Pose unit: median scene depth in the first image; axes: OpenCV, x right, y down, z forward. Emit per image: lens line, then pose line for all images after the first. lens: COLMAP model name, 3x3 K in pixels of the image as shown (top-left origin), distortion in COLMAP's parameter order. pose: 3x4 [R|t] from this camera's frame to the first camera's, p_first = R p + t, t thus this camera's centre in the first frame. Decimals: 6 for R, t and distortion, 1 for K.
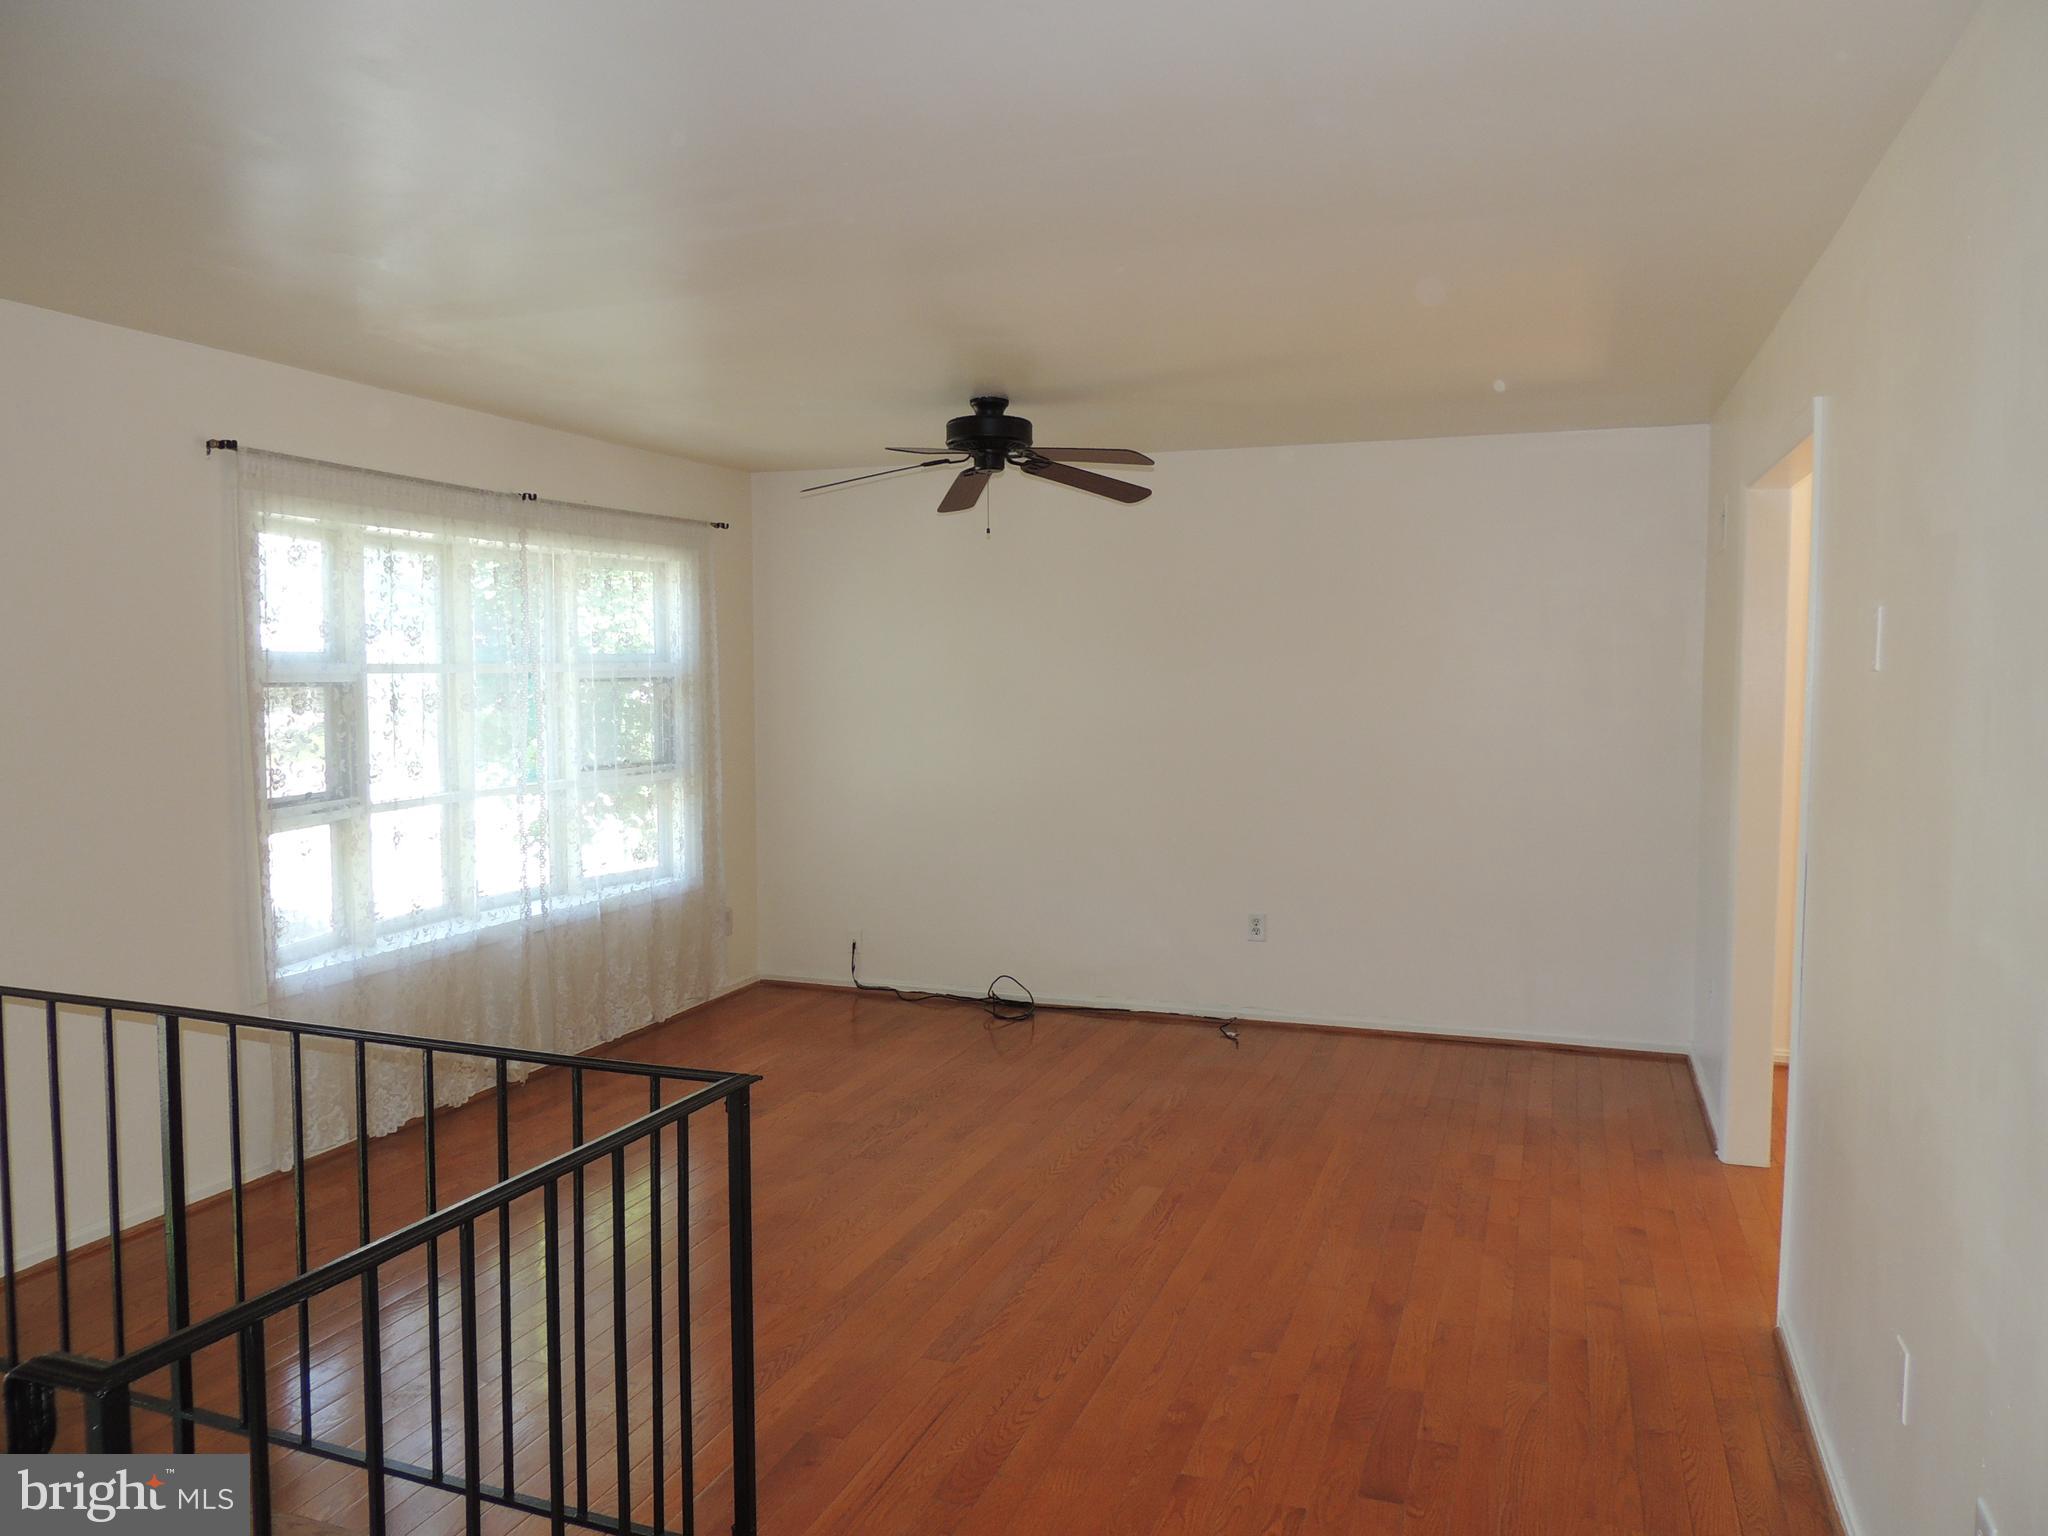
lens RADIAL K [[1444.7, 0, 1034.3], [0, 1444.7, 766.3], [0, 0, 1]] dist [-0.046227, 0.000799]
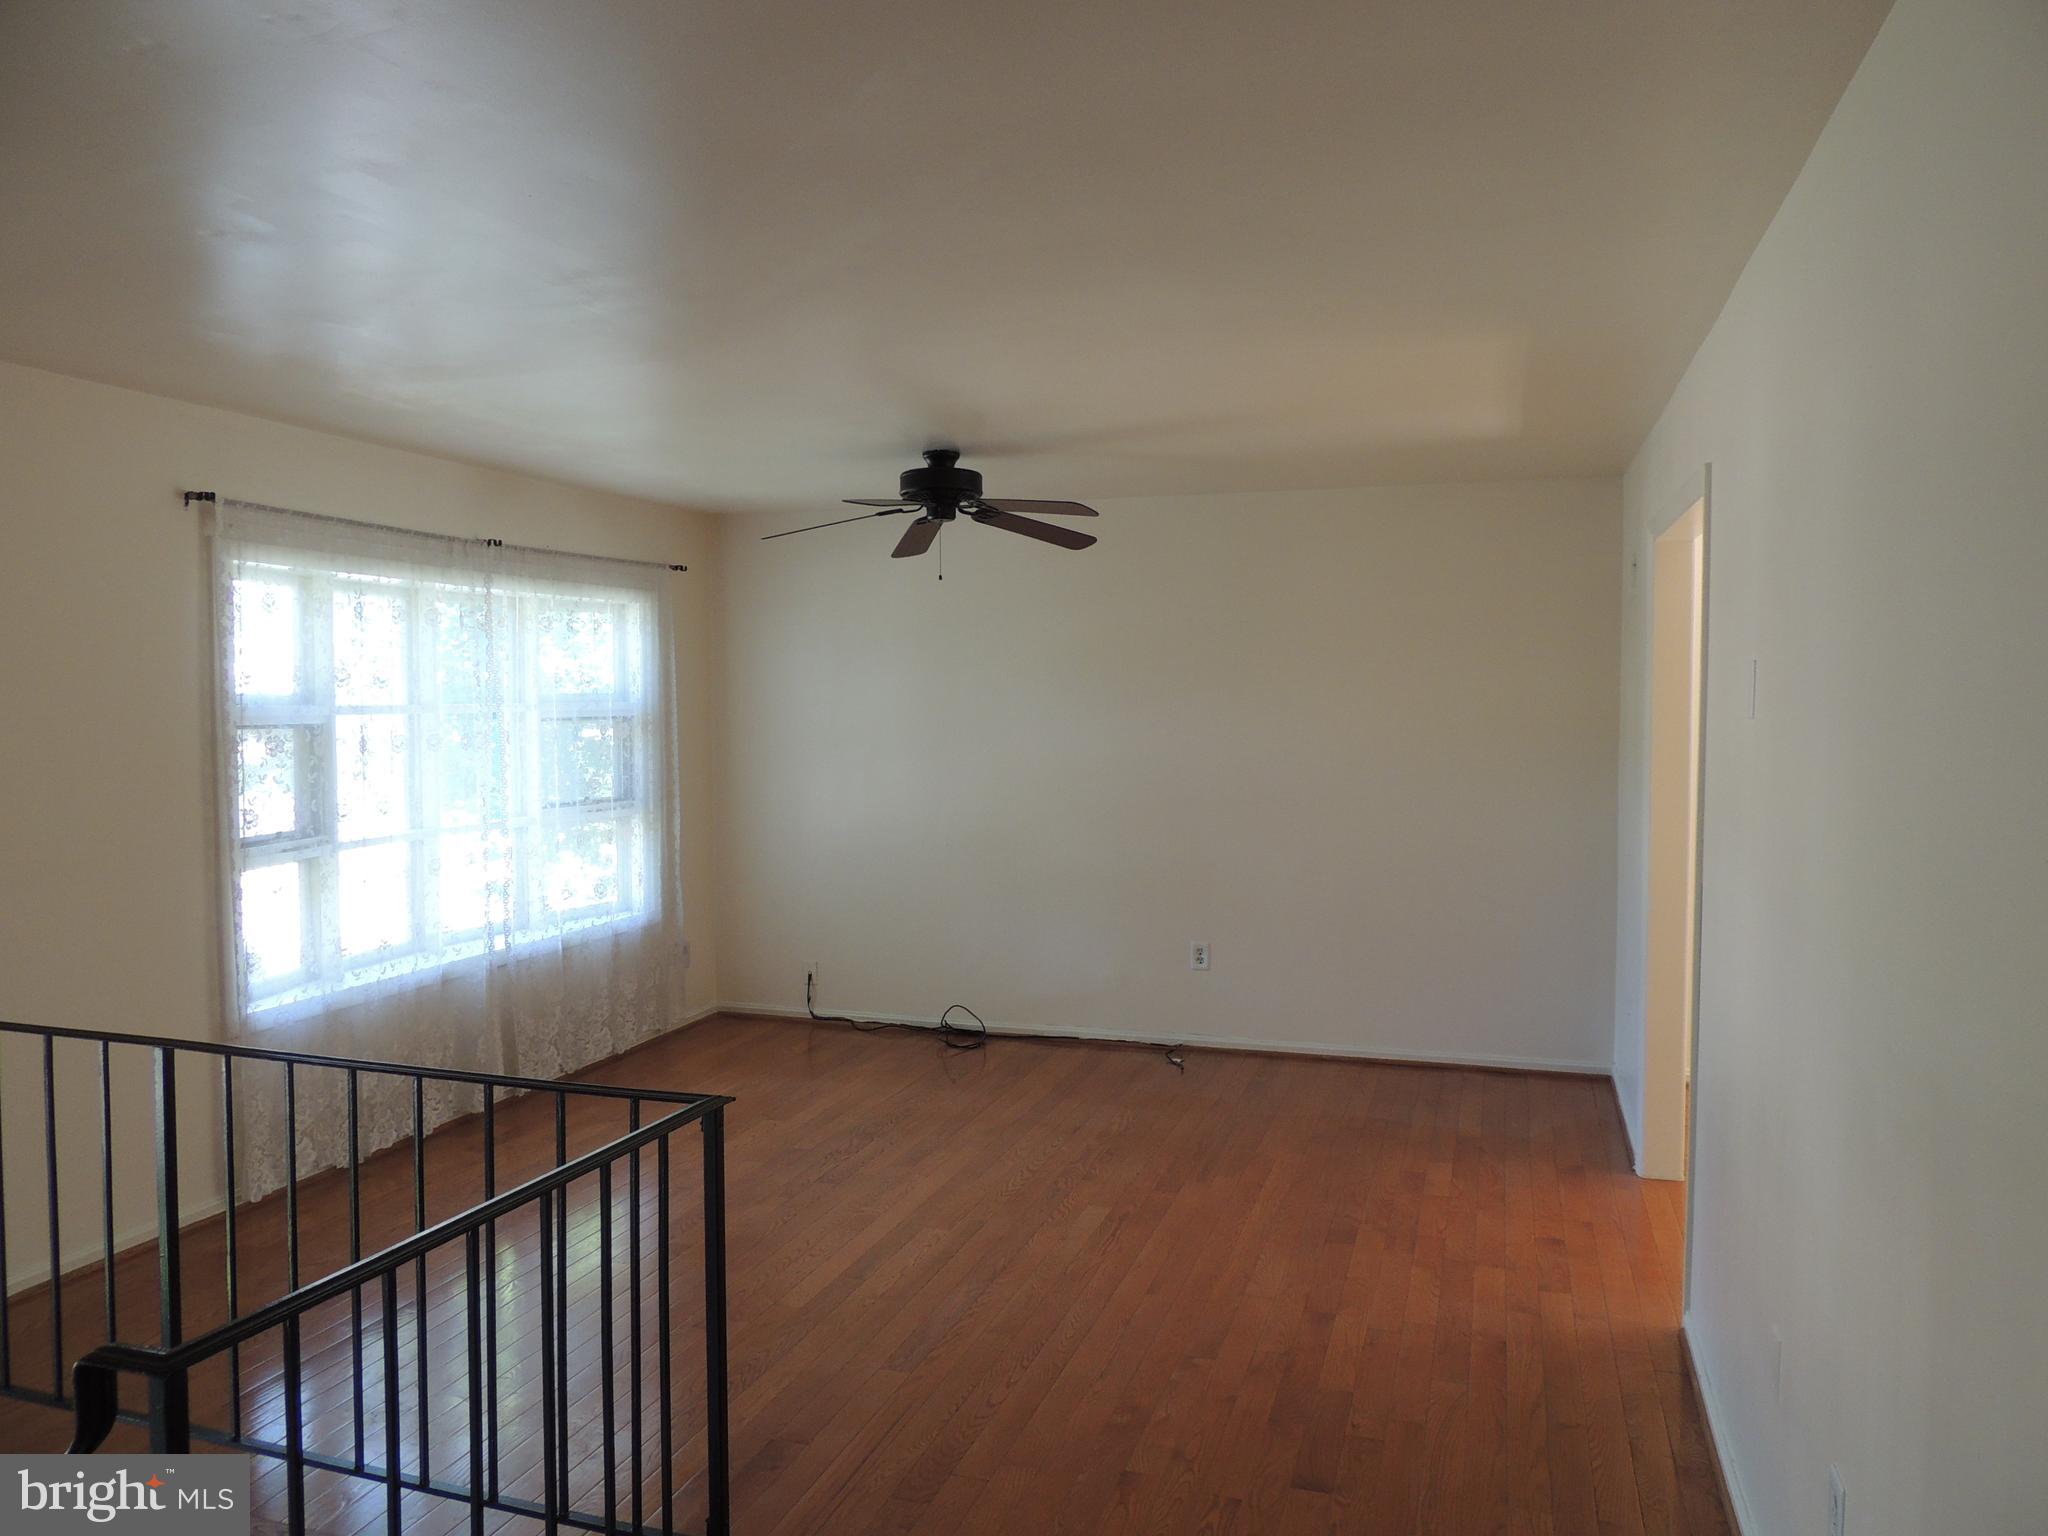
lens RADIAL K [[1480.9, 0, 1032.8], [0, 1480.9, 765.0], [0, 0, 1]] dist [-0.040196, -0.005604]
pose [[0.999458, -0.002893, 0.032807, -0.000713], [0.003500, 0.999824, -0.018454, -0.007857], [-0.032748, 0.018559, 0.999291, -0.070053]]
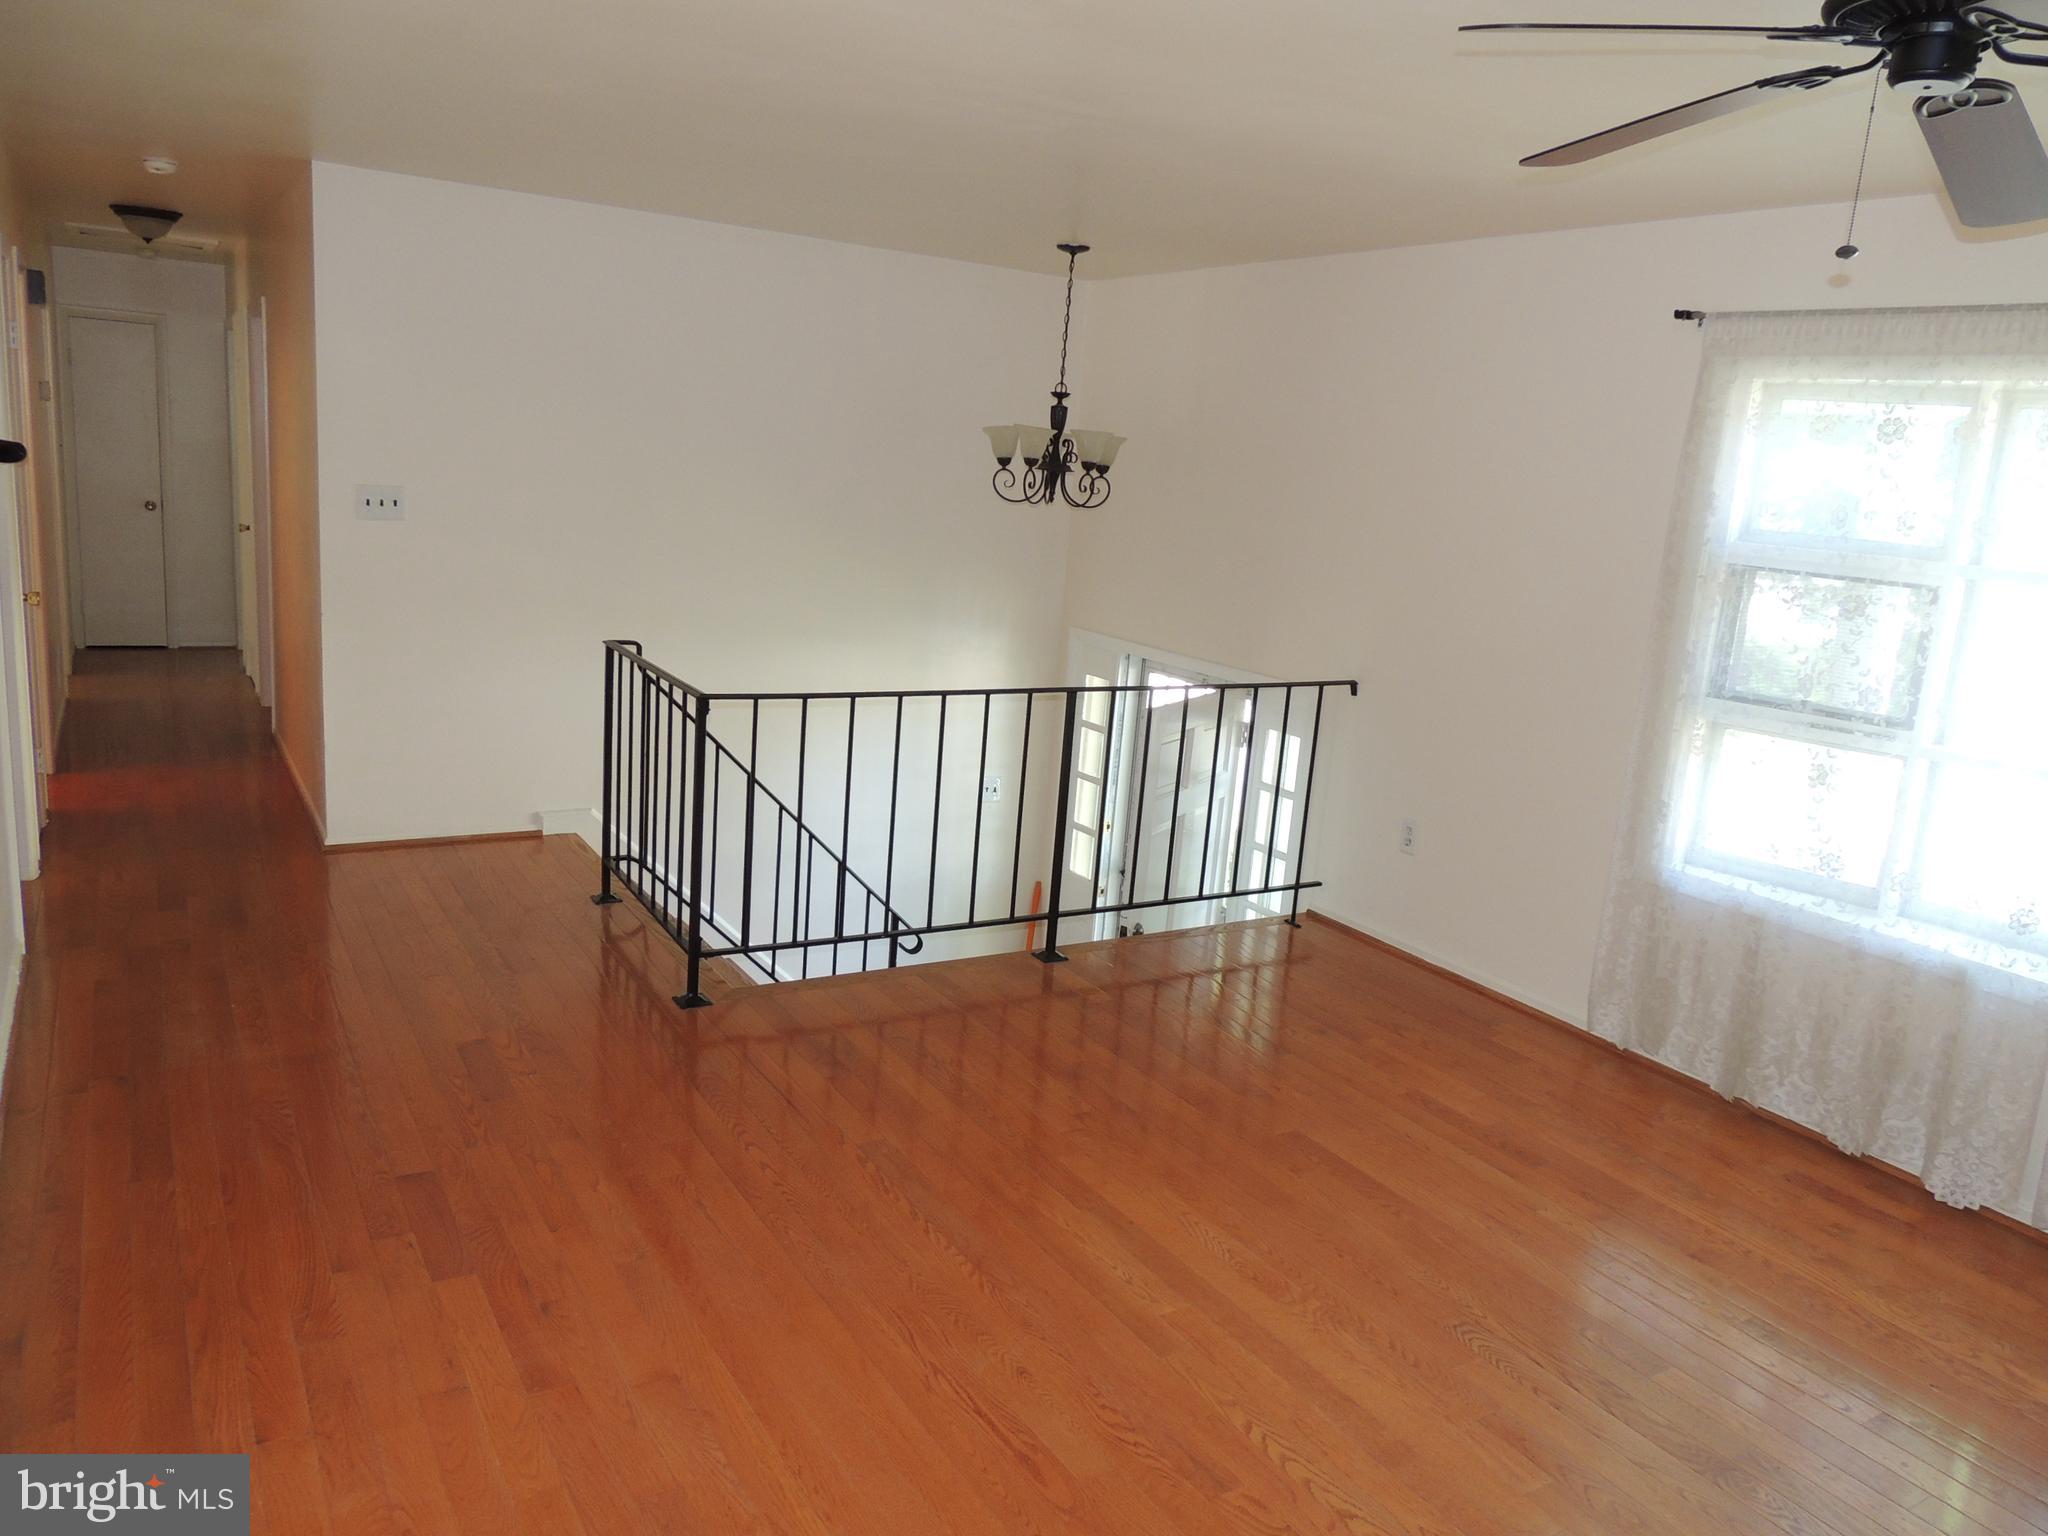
lens RADIAL K [[1444.7, 0, 1034.3], [0, 1444.7, 766.3], [0, 0, 1]] dist [-0.046227, 0.000799]
pose [[-0.625045, 0.118173, -0.771592, 0.507867], [-0.120302, 0.962081, 0.244800, -0.108407], [0.771263, 0.245835, -0.587127, 1.276610]]
